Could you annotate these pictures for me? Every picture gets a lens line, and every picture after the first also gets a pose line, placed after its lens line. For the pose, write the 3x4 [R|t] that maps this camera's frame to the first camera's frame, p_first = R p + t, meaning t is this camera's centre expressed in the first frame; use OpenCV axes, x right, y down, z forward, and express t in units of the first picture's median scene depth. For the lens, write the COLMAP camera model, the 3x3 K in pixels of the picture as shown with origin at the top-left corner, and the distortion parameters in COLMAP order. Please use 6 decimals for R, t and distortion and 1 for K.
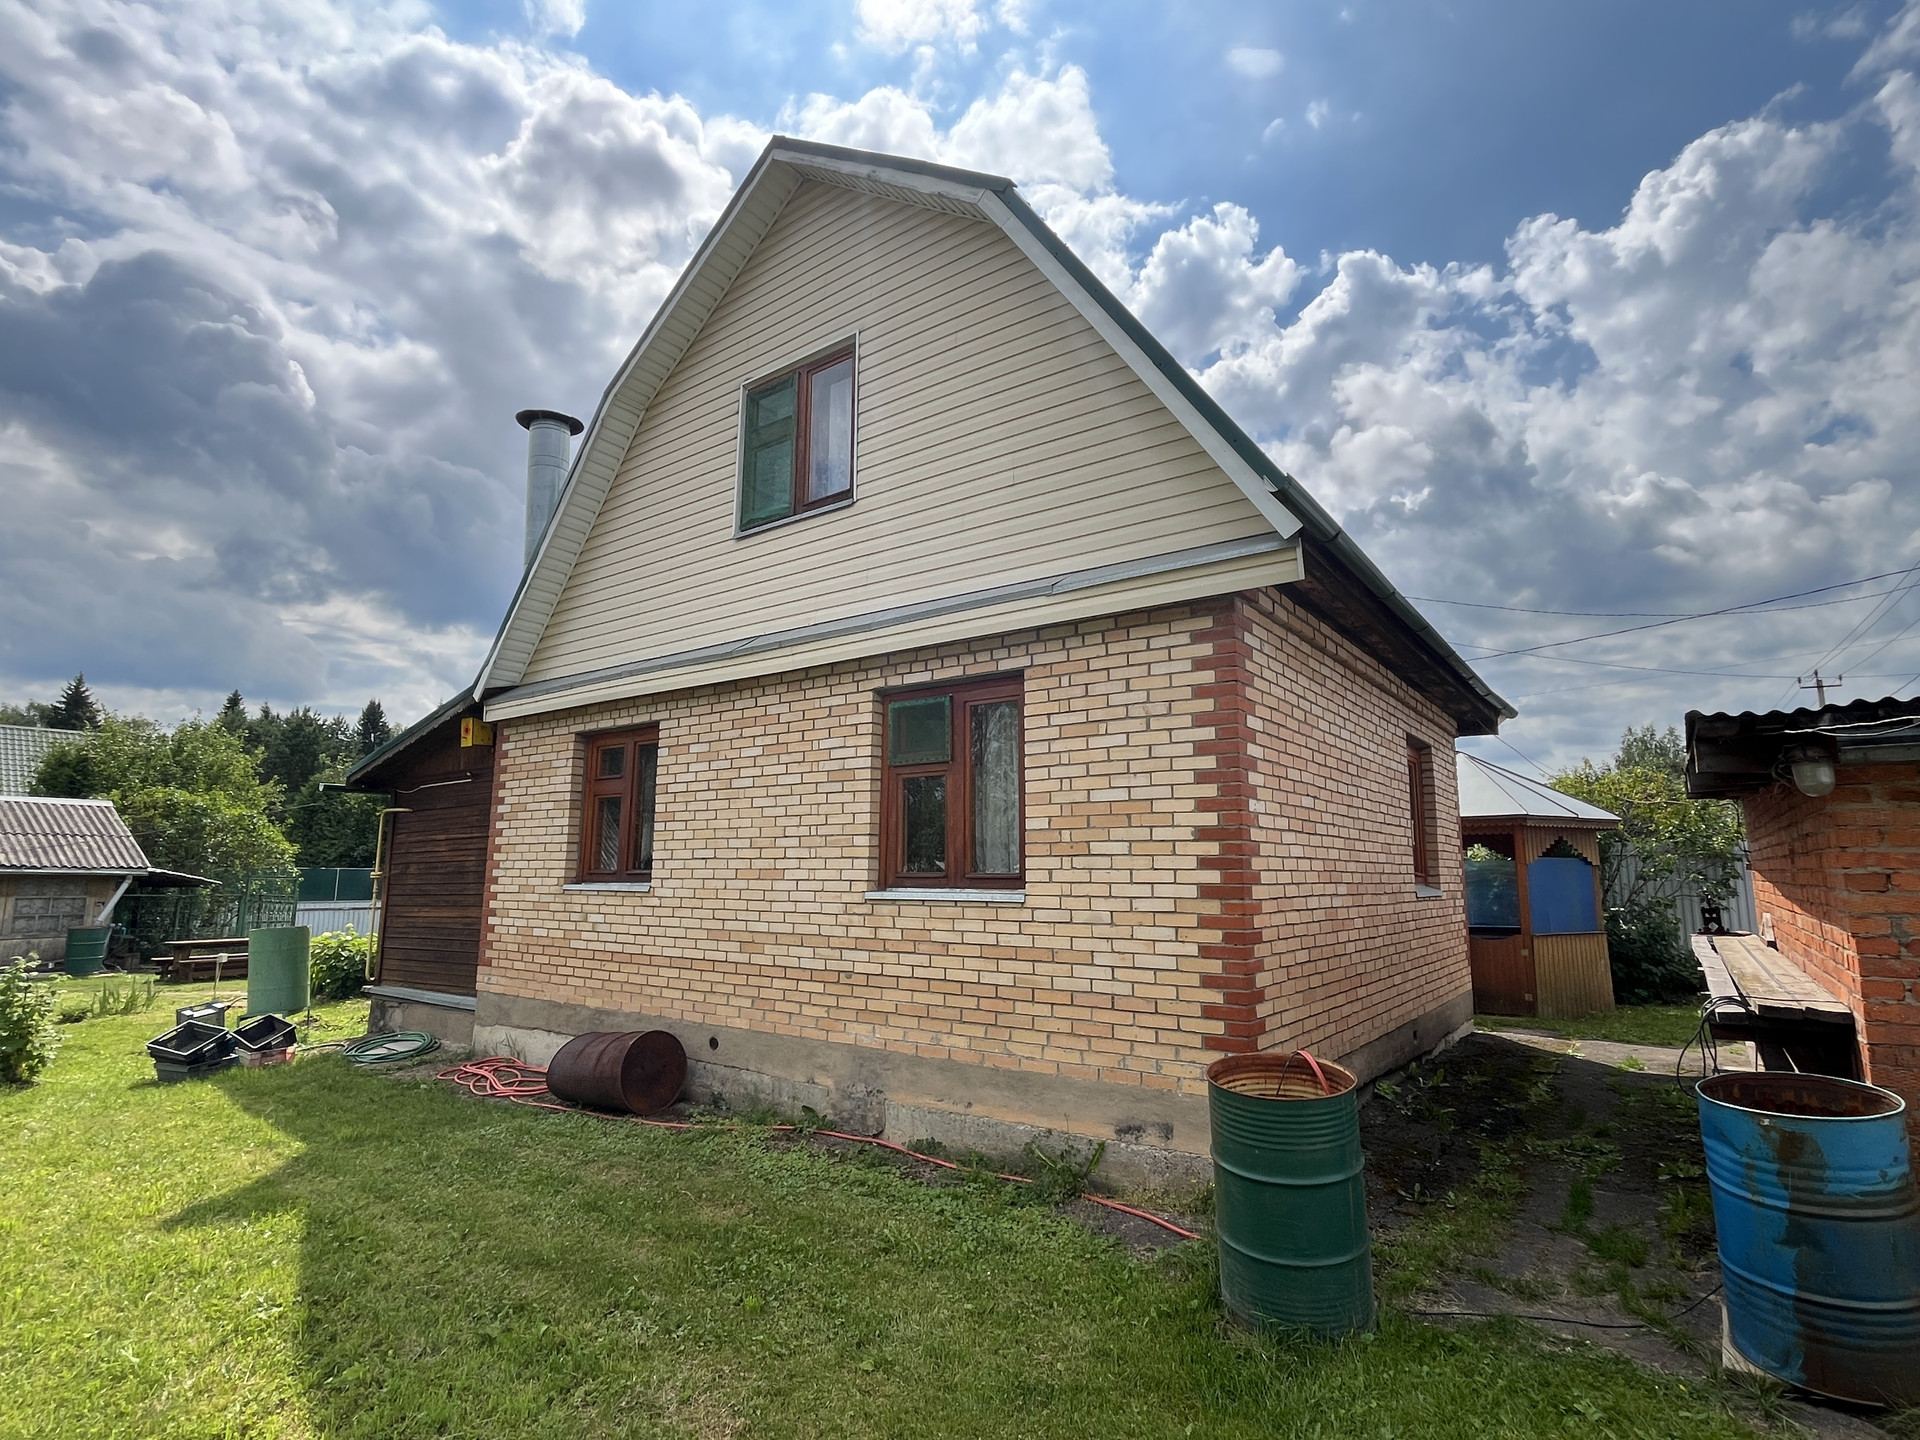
lens RADIAL K [[951.3, 0, 960.1], [0, 951.3, 718.5], [0, 0, 1]] dist [0.002056, 0.000181]
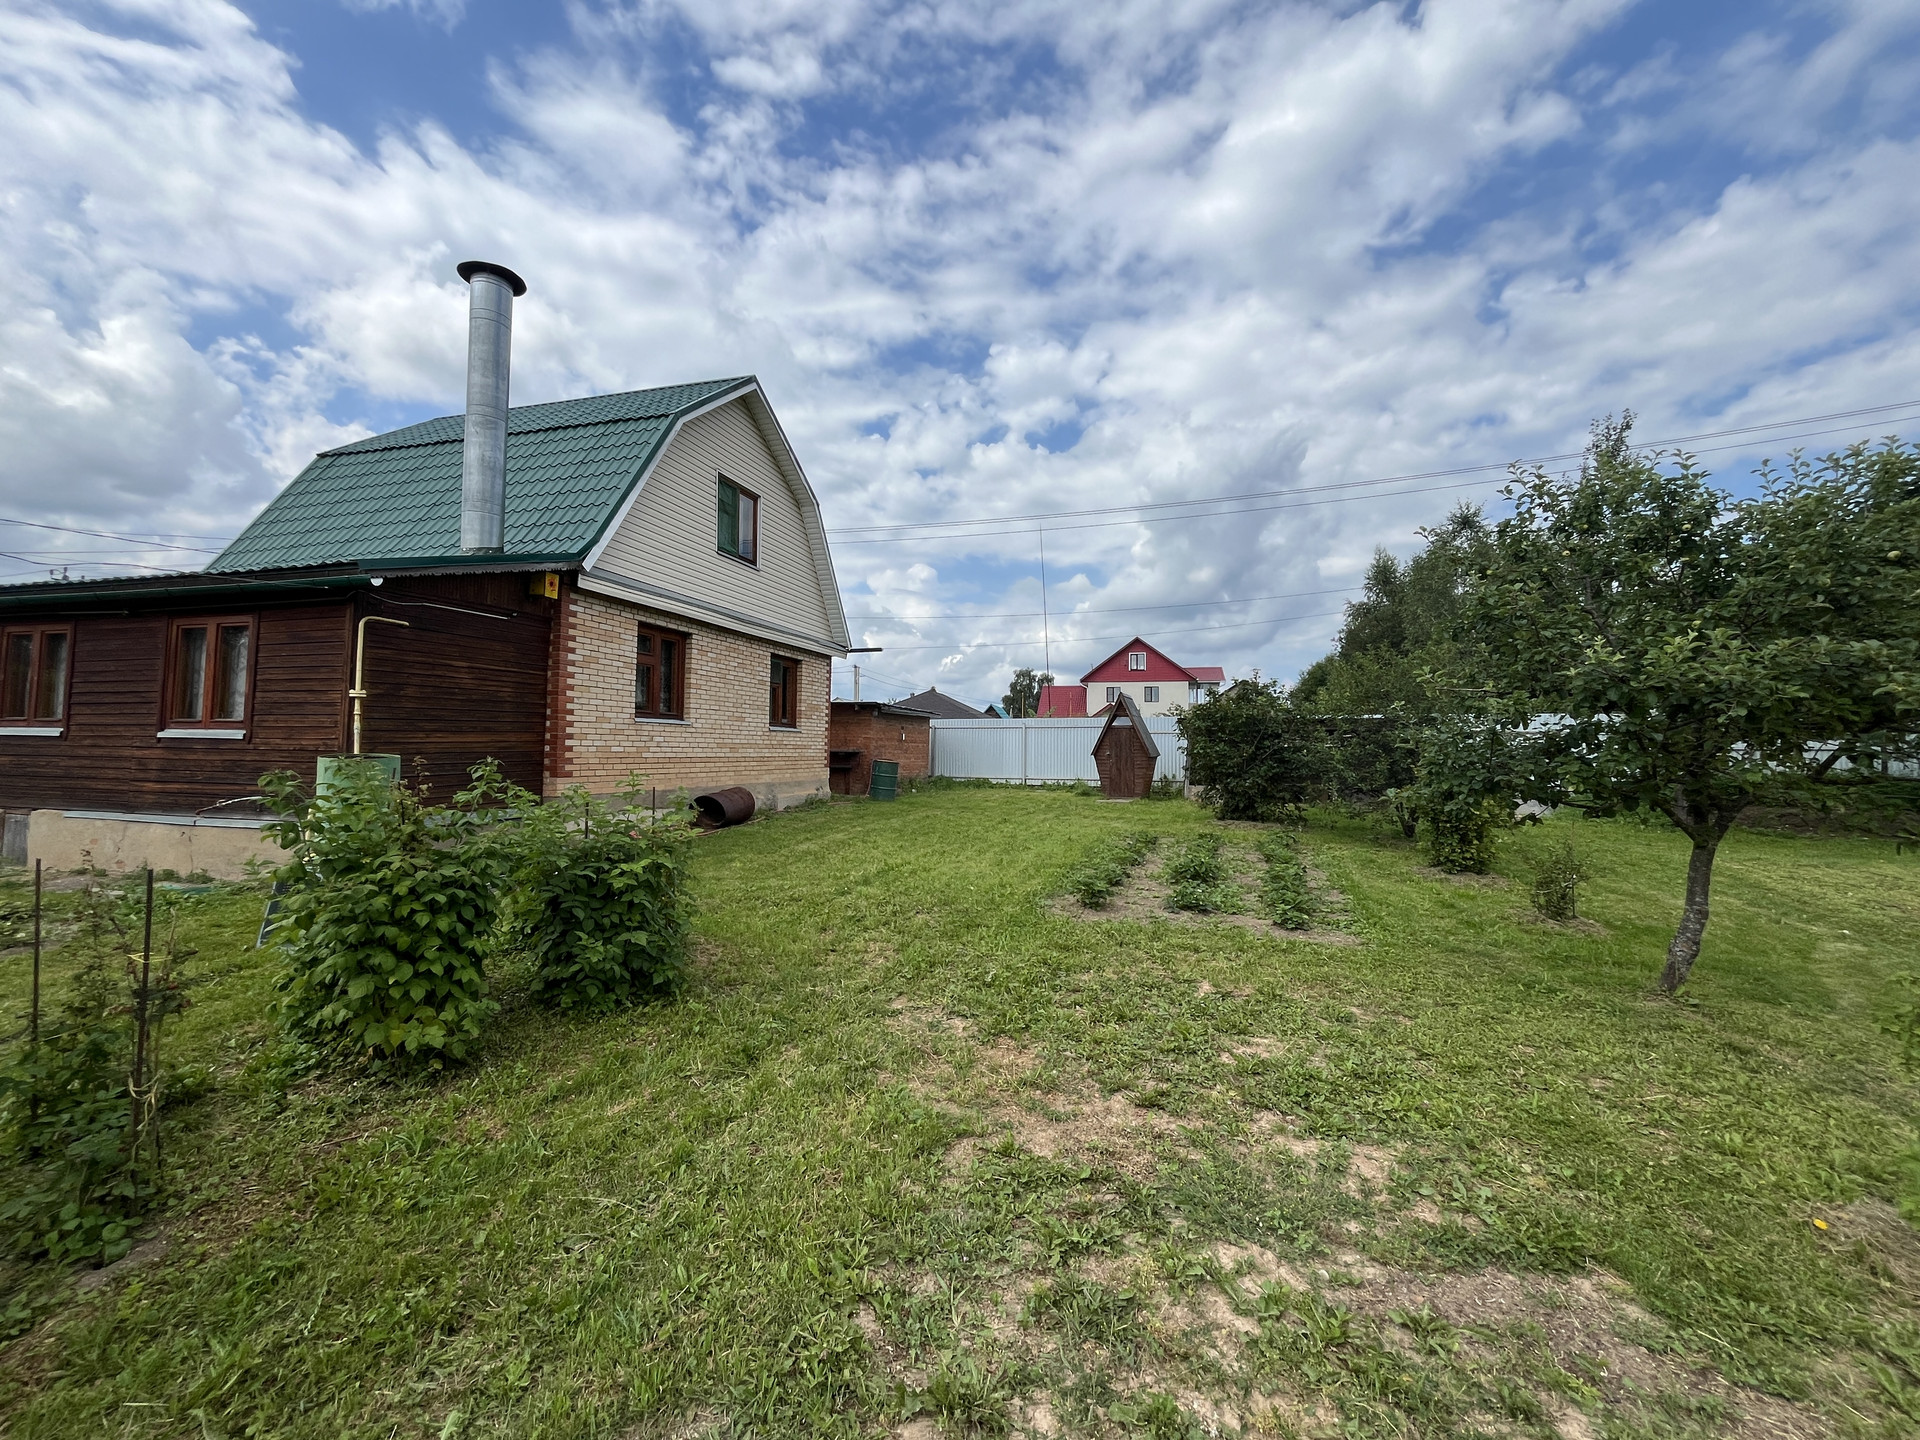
lens RADIAL K [[783.1, 0, 957.5], [0, 783.1, 712.4], [0, 0, 1]] dist [0.000482, -0.001118]
pose [[-0.337908, 0.038558, 0.940389, -1.759714], [-0.162286, 0.981808, -0.098570, 0.201385], [-0.927082, -0.185920, -0.325503, 0.911173]]
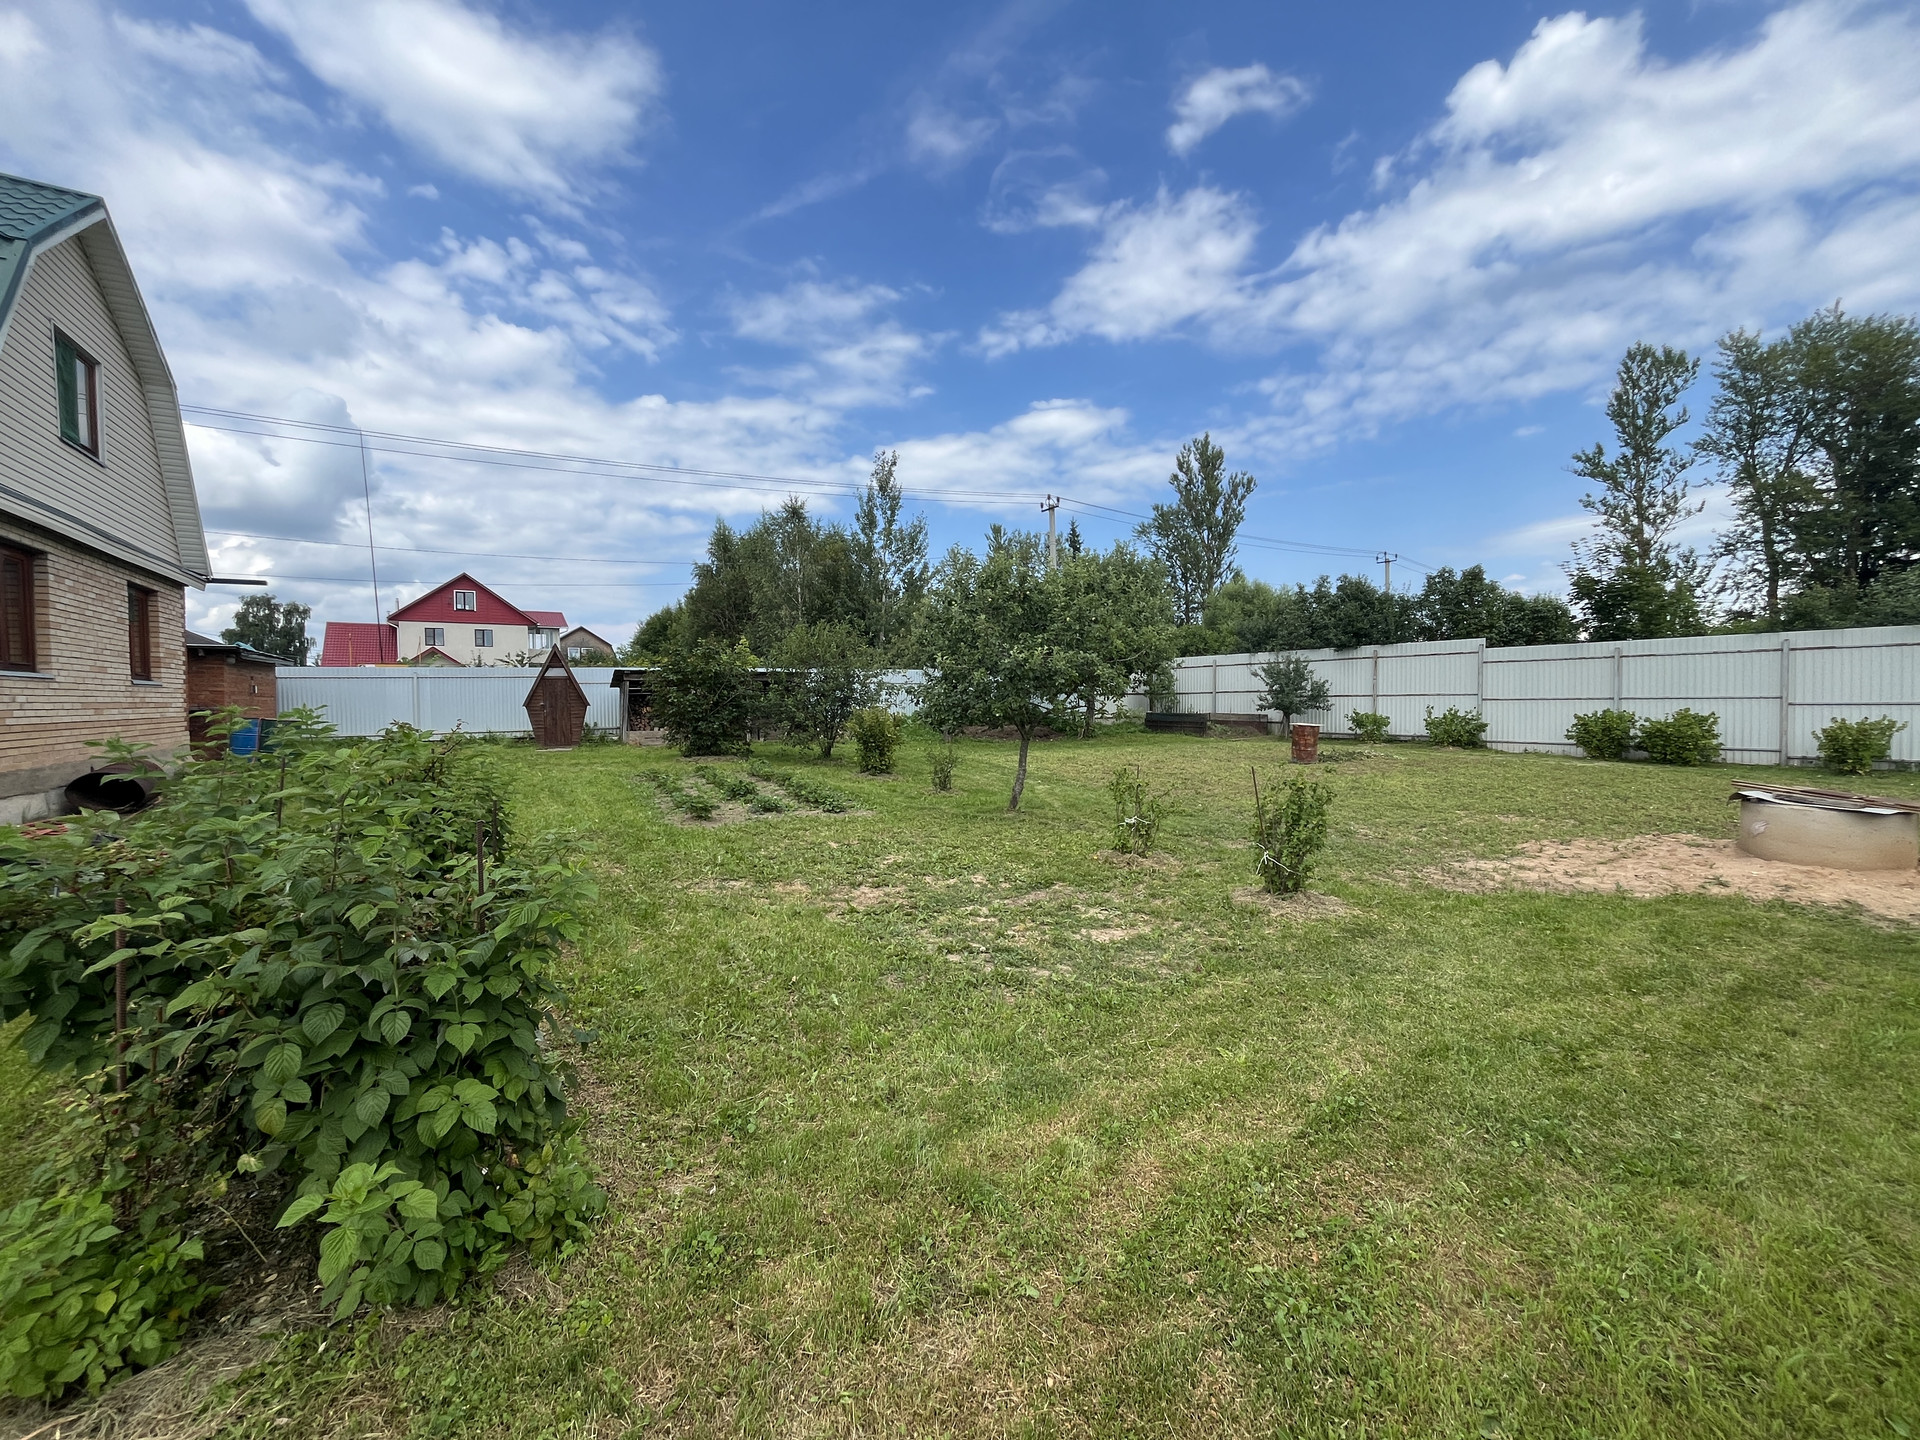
lens RADIAL K [[783.1, 0, 967.9], [0, 783.1, 716.1], [0, 0, 1]] dist [0.000482, -0.001118]
pose [[-0.930816, -0.003975, 0.365467, -1.771582], [-0.052590, 0.990992, -0.123165, 0.274182], [-0.361686, -0.133864, -0.922640, 1.396785]]
